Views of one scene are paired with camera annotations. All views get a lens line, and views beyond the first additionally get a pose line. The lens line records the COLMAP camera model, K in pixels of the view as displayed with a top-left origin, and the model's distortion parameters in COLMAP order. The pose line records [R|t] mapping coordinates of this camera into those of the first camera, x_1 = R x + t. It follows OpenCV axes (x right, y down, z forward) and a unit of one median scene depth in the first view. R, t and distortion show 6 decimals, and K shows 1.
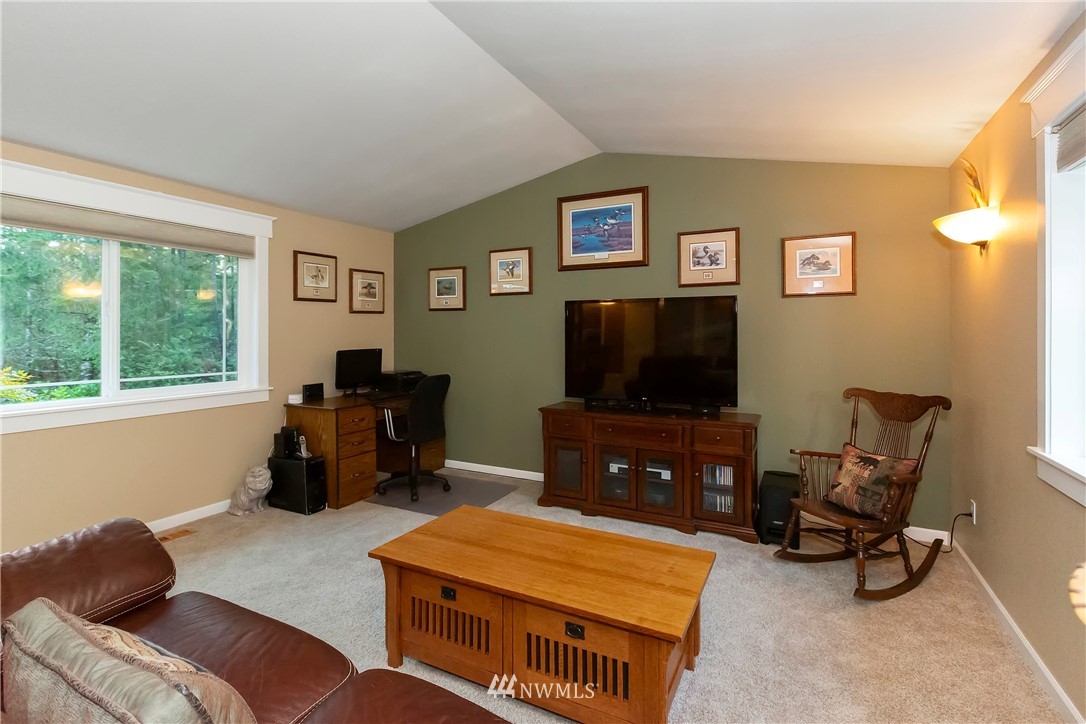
lens RADIAL K [[518.2, 0, 532.3], [0, 518.2, 330.1], [0, 0, 1]] dist [-0.001113, 0.000010]
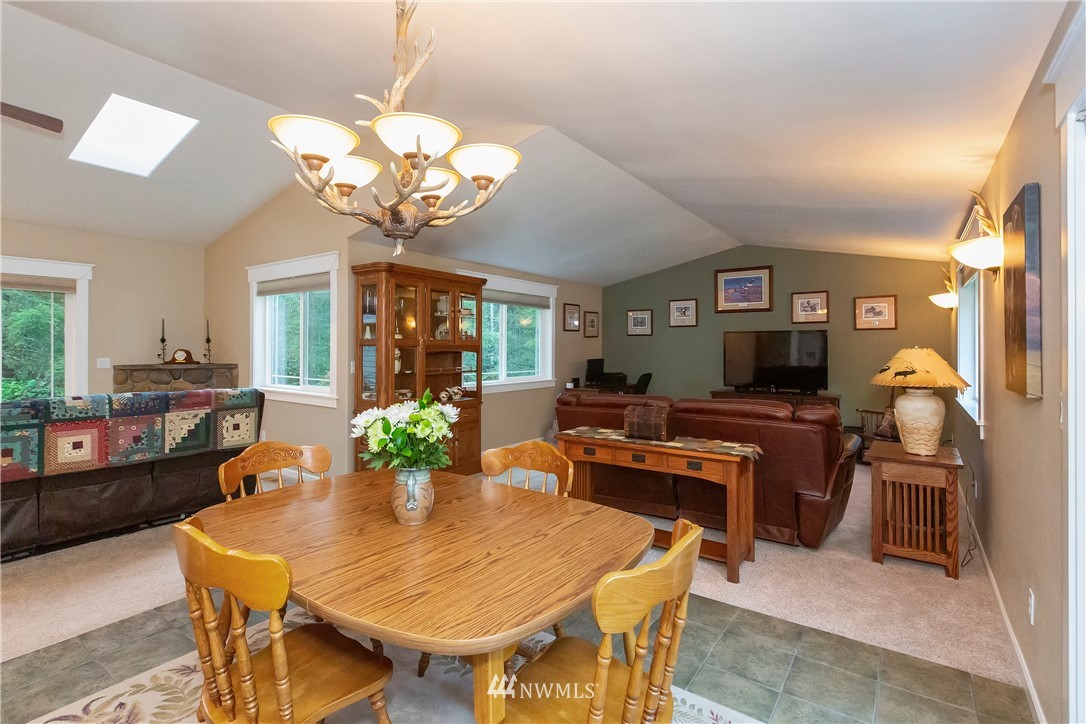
lens RADIAL K [[513.5, 0, 534.9], [0, 513.5, 345.4], [0, 0, 1]] dist [0.000195, 0.000010]
pose [[0.990192, 0.000978, -0.139707, -0.325032], [-0.000891, 0.999999, 0.000686, -0.009644], [0.139707, -0.000555, 0.990193, -0.815861]]
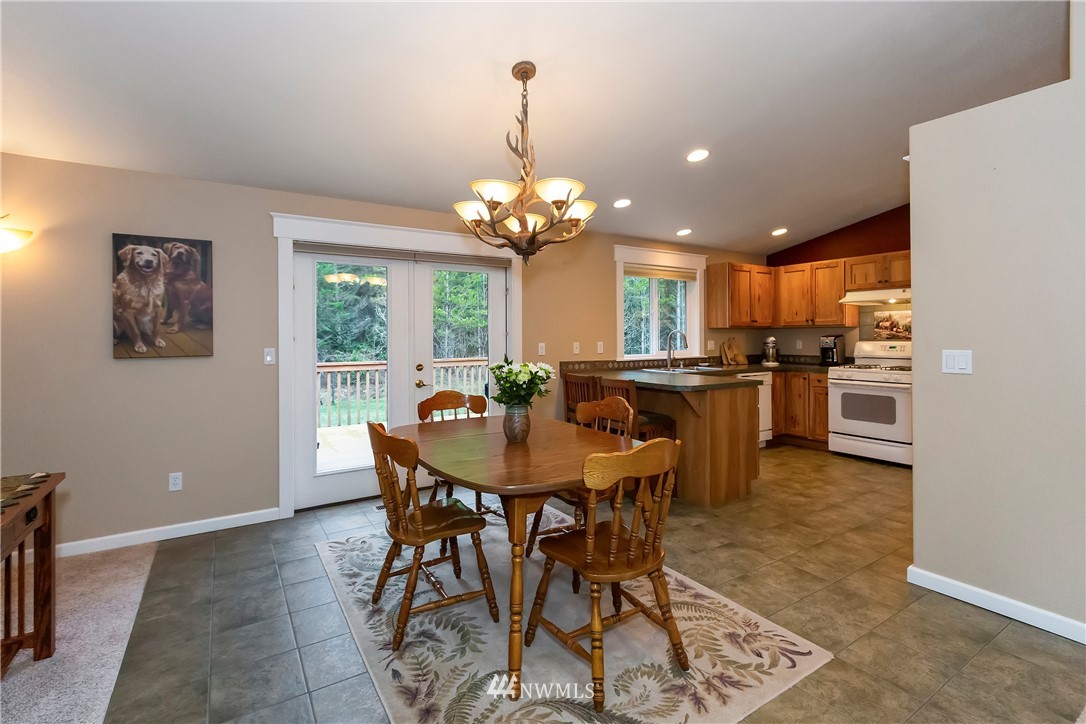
lens RADIAL K [[493.2, 0, 533.8], [0, 493.2, 334.9], [0, 0, 1]] dist [0.000644, 0.000051]
pose [[-0.867261, 0.004554, 0.497832, -0.808667], [0.002523, 0.999986, -0.004752, 0.007423], [-0.497847, -0.002866, -0.867260, 0.112297]]
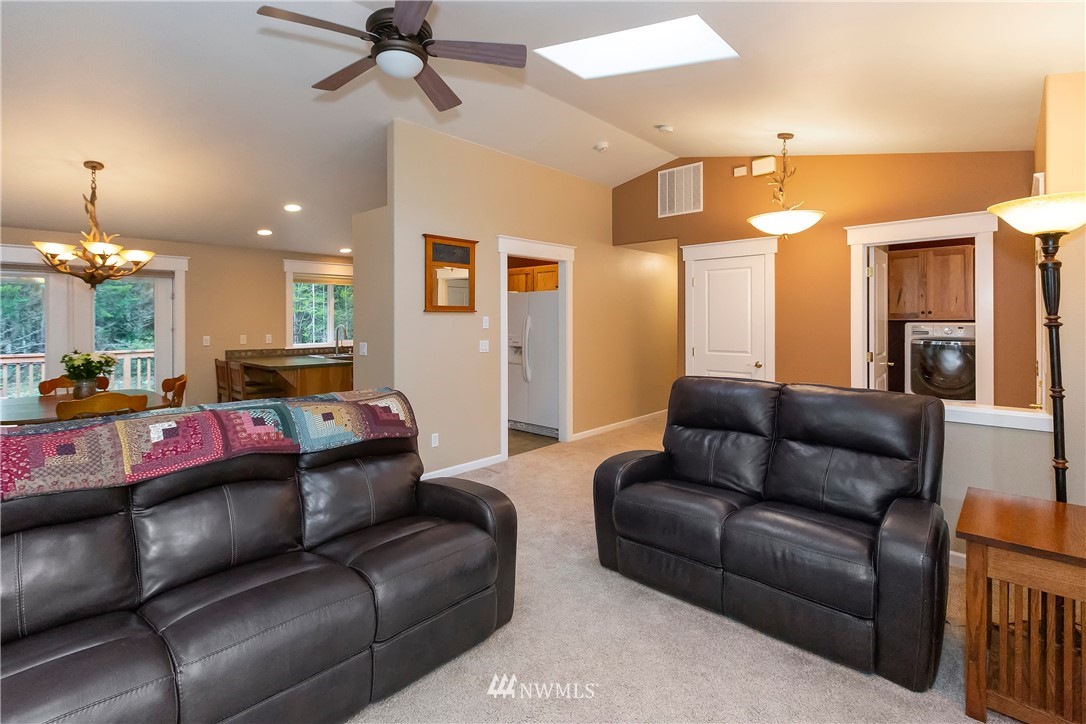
lens RADIAL K [[507.9, 0, 527.7], [0, 507.9, 321.6], [0, 0, 1]] dist [-0.001386, -0.000351]
pose [[-0.963244, 0.002041, 0.268619, -1.585766], [0.001953, 0.999998, -0.000594, -0.019630], [-0.268620, -0.000048, -0.963246, 0.313238]]
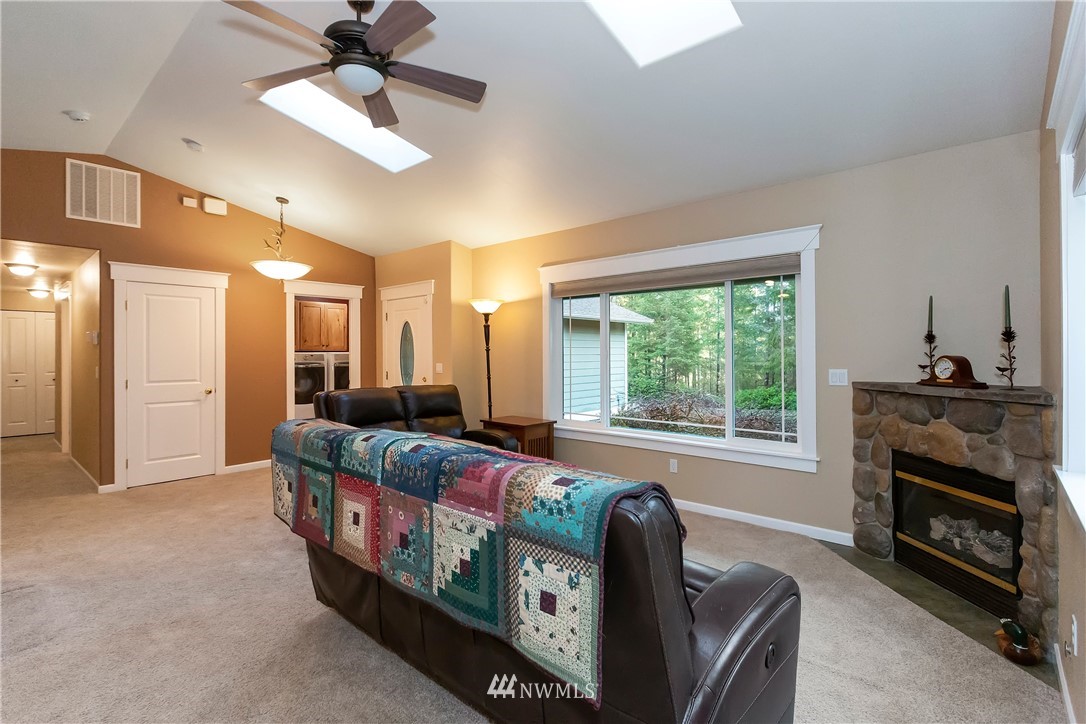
lens RADIAL K [[505.4, 0, 535.8], [0, 505.4, 354.3], [0, 0, 1]] dist [0.003098, 0.000390]
pose [[-0.242926, 0.002311, -0.970042, -0.712524], [0.007383, 0.999973, 0.000534, -0.003257], [0.970017, -0.007033, -0.242937, 0.104034]]
